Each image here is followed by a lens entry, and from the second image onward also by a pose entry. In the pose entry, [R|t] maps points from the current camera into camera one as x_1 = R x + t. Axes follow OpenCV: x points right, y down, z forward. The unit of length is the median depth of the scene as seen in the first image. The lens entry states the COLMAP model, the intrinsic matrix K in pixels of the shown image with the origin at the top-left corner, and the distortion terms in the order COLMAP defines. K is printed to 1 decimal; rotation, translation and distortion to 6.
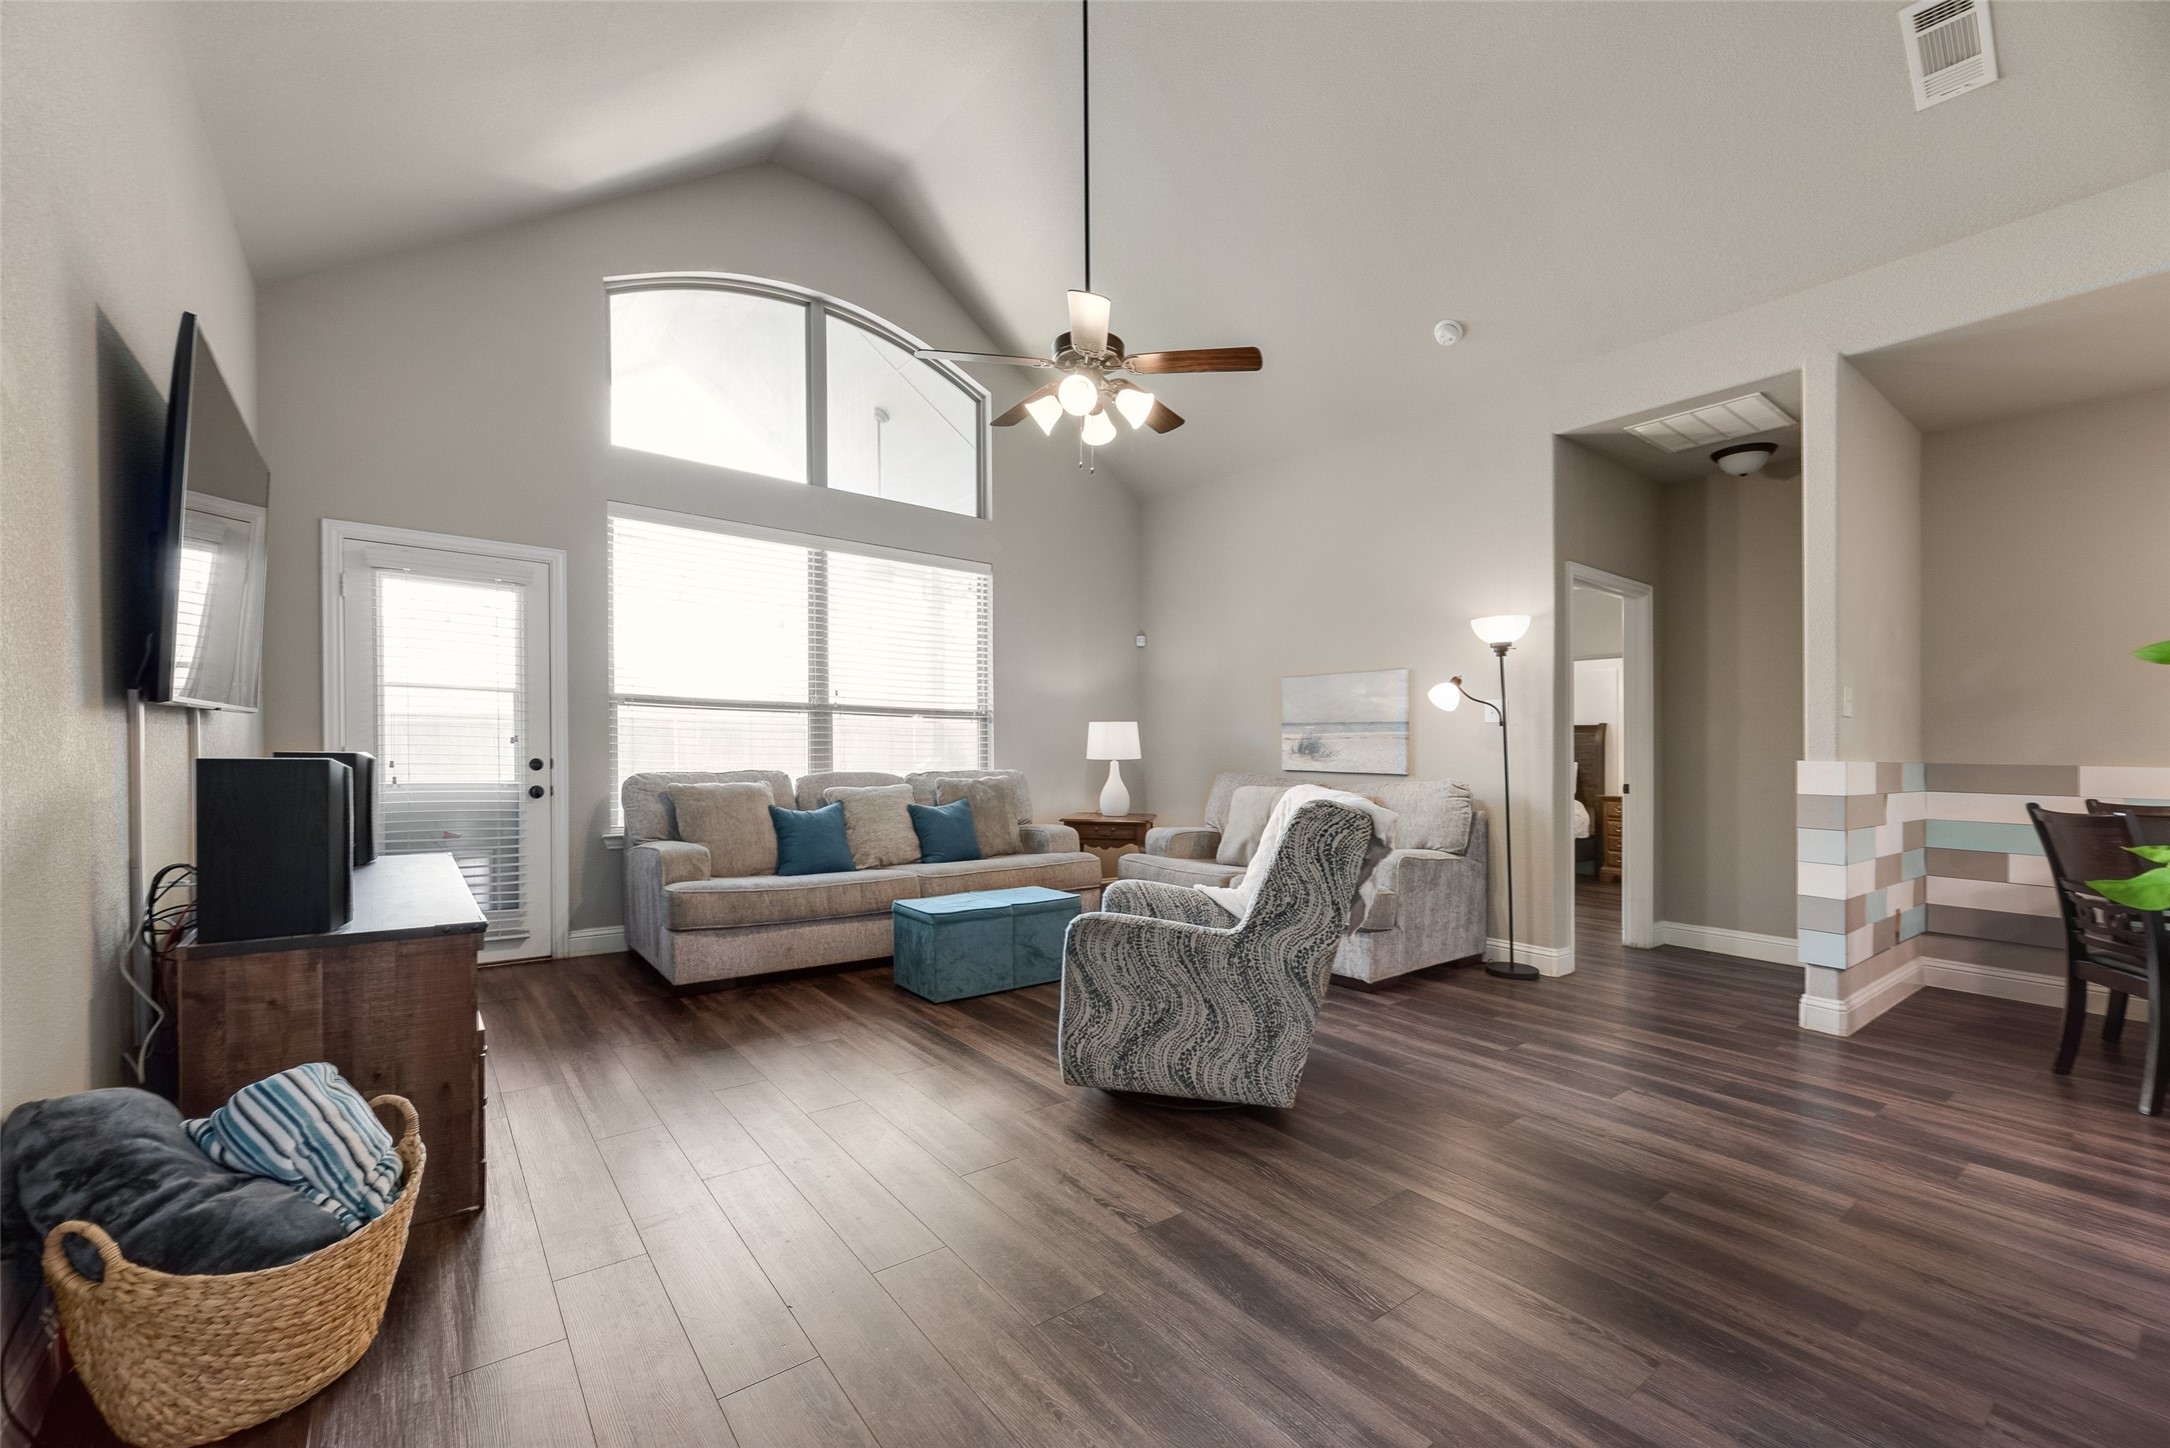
lens RADIAL K [[895.5, 0, 1075.3], [0, 895.5, 764.5], [0, 0, 1]] dist [0.002887, -0.000013]
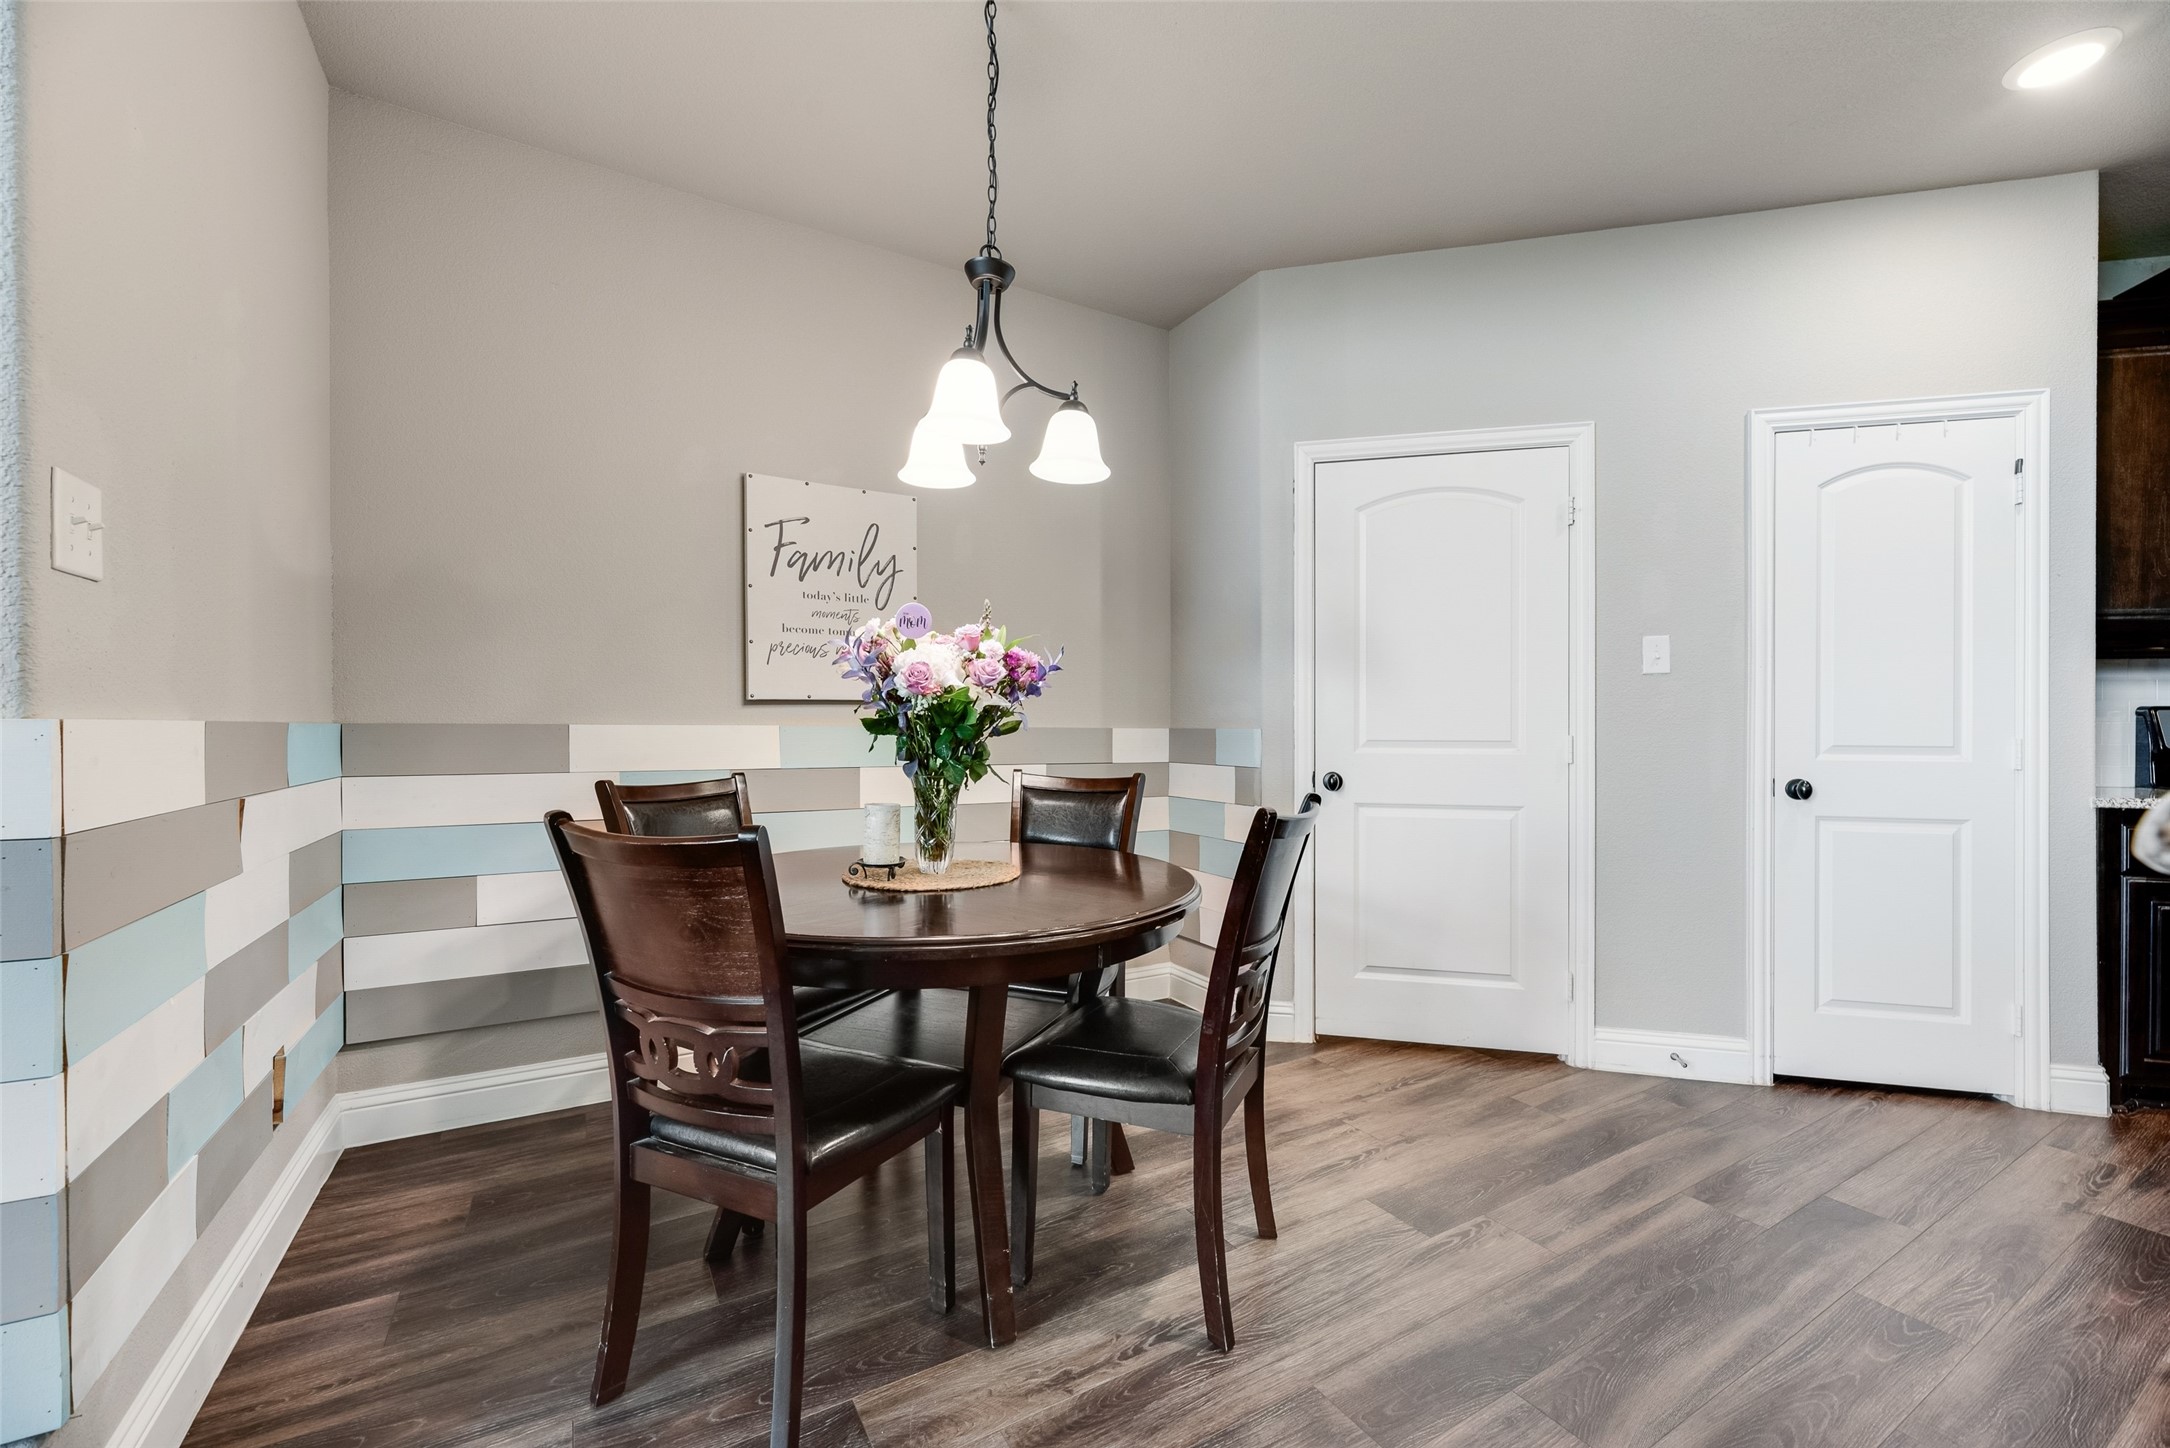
lens RADIAL K [[866.2, 0, 1091.4], [0, 866.2, 727.2], [0, 0, 1]] dist [0.002036, 0.000386]
pose [[0.112871, -0.014767, 0.993500, 0.498138], [0.009250, 0.999862, 0.013811, -0.001913], [-0.993567, 0.007631, 0.112992, 0.510029]]
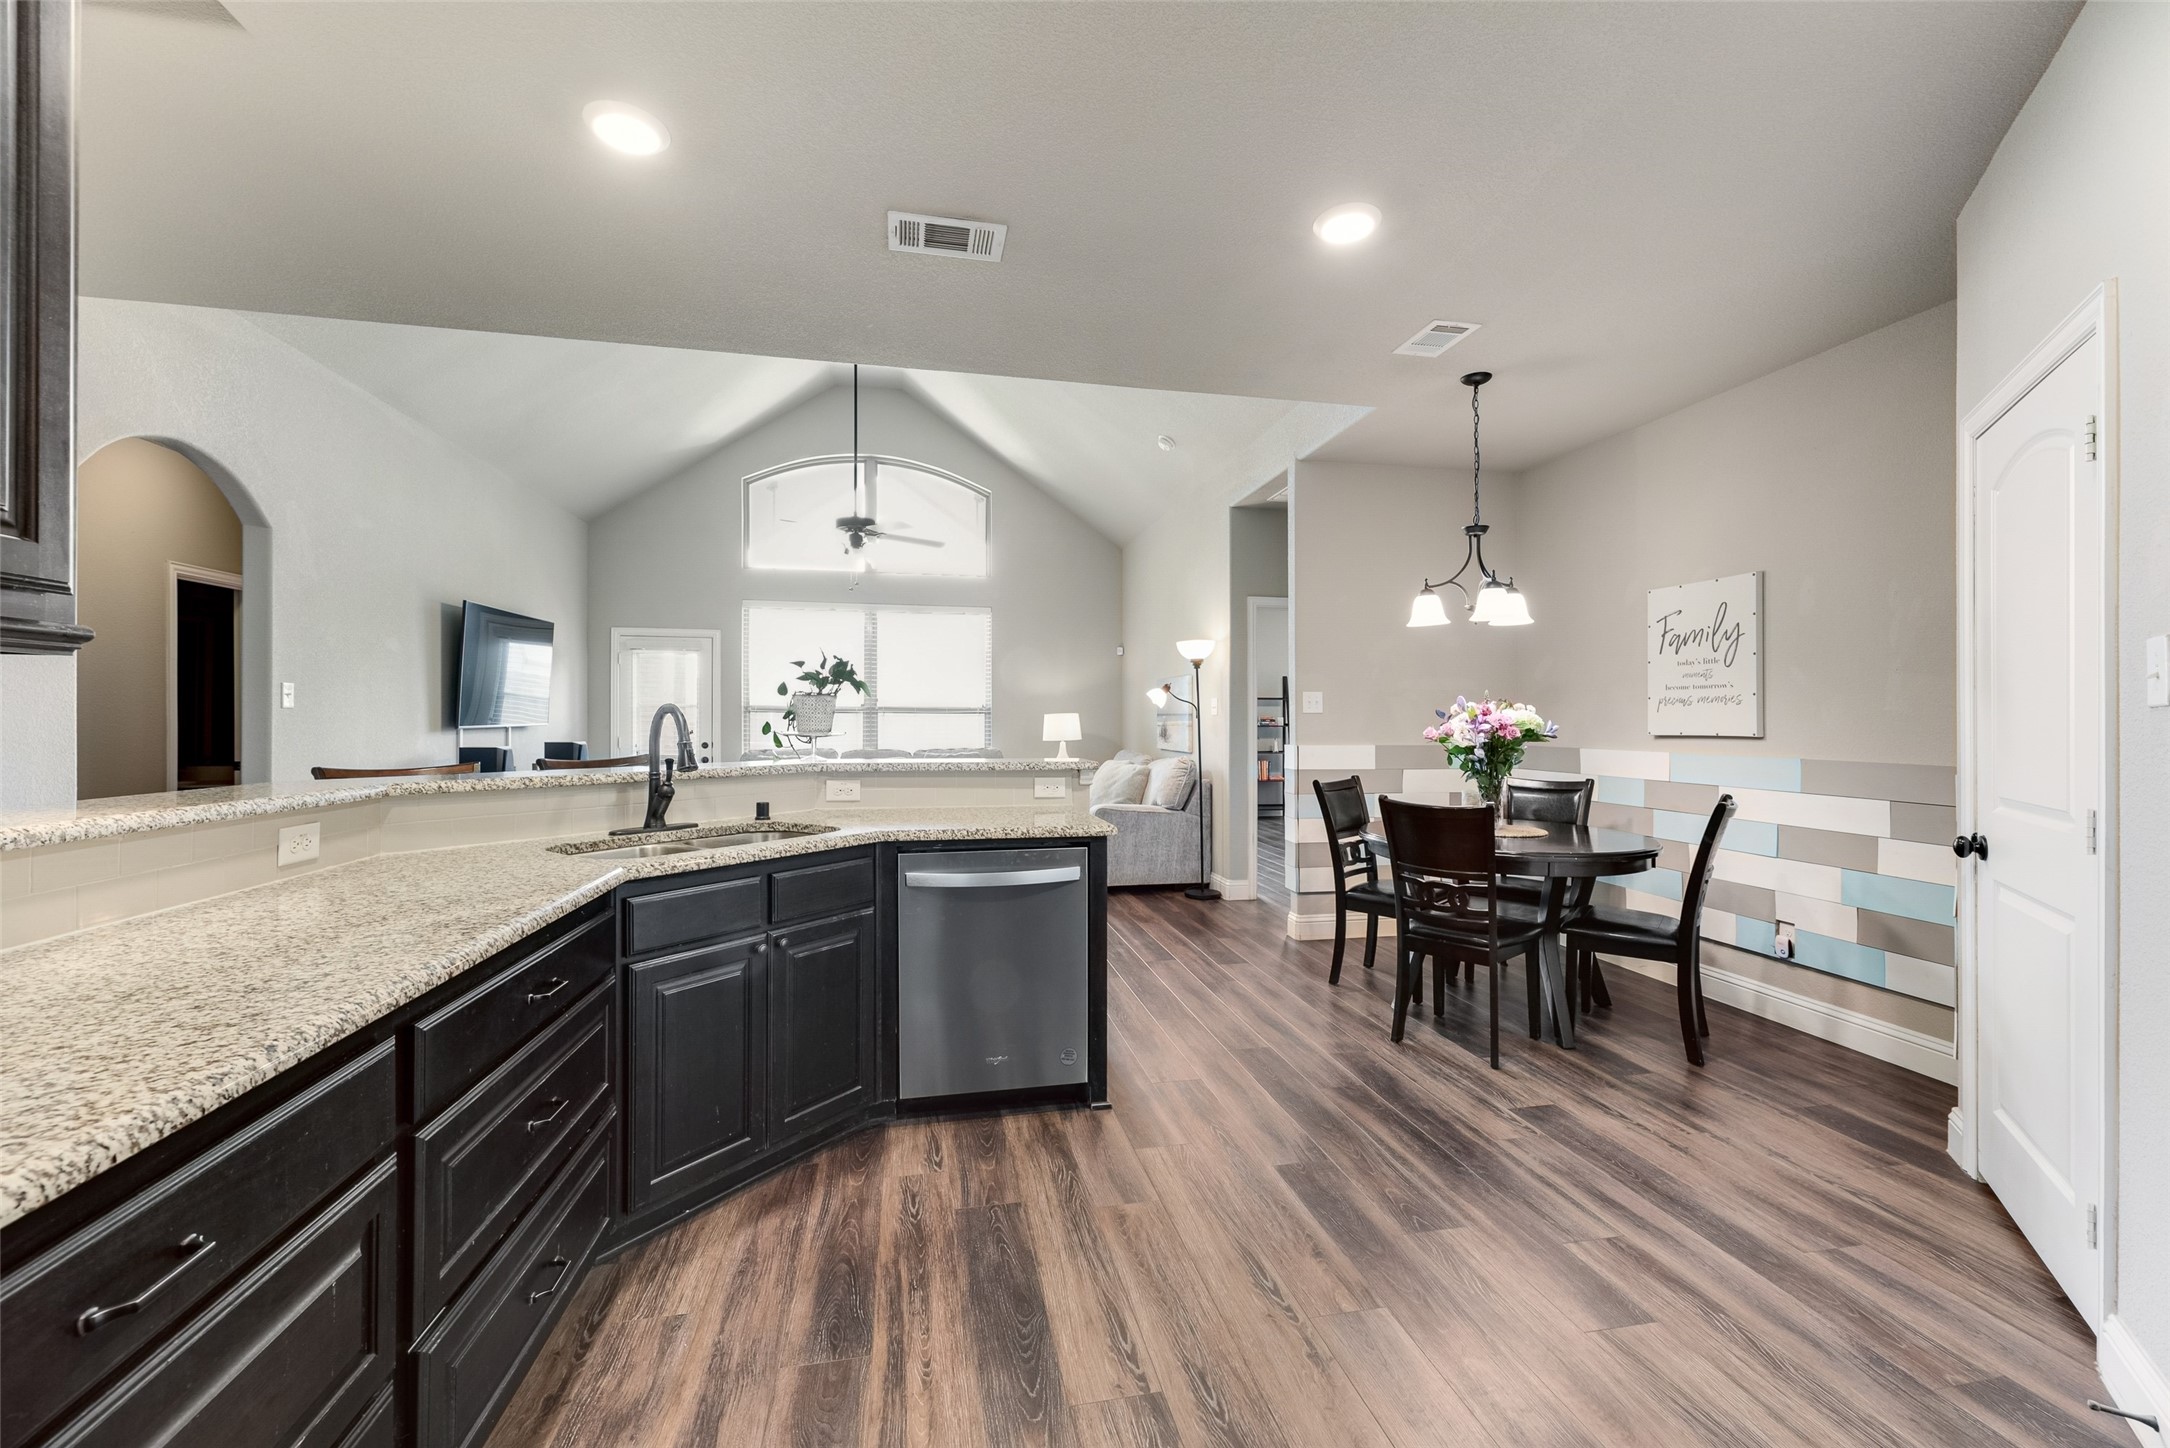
lens RADIAL K [[866.2, 0, 1091.4], [0, 866.2, 727.2], [0, 0, 1]] dist [0.002036, 0.000386]
pose [[0.902304, -0.007664, -0.431031, 0.931826], [0.003445, 0.999938, -0.010567, -0.016454], [0.431086, 0.008050, 0.902275, -0.296805]]
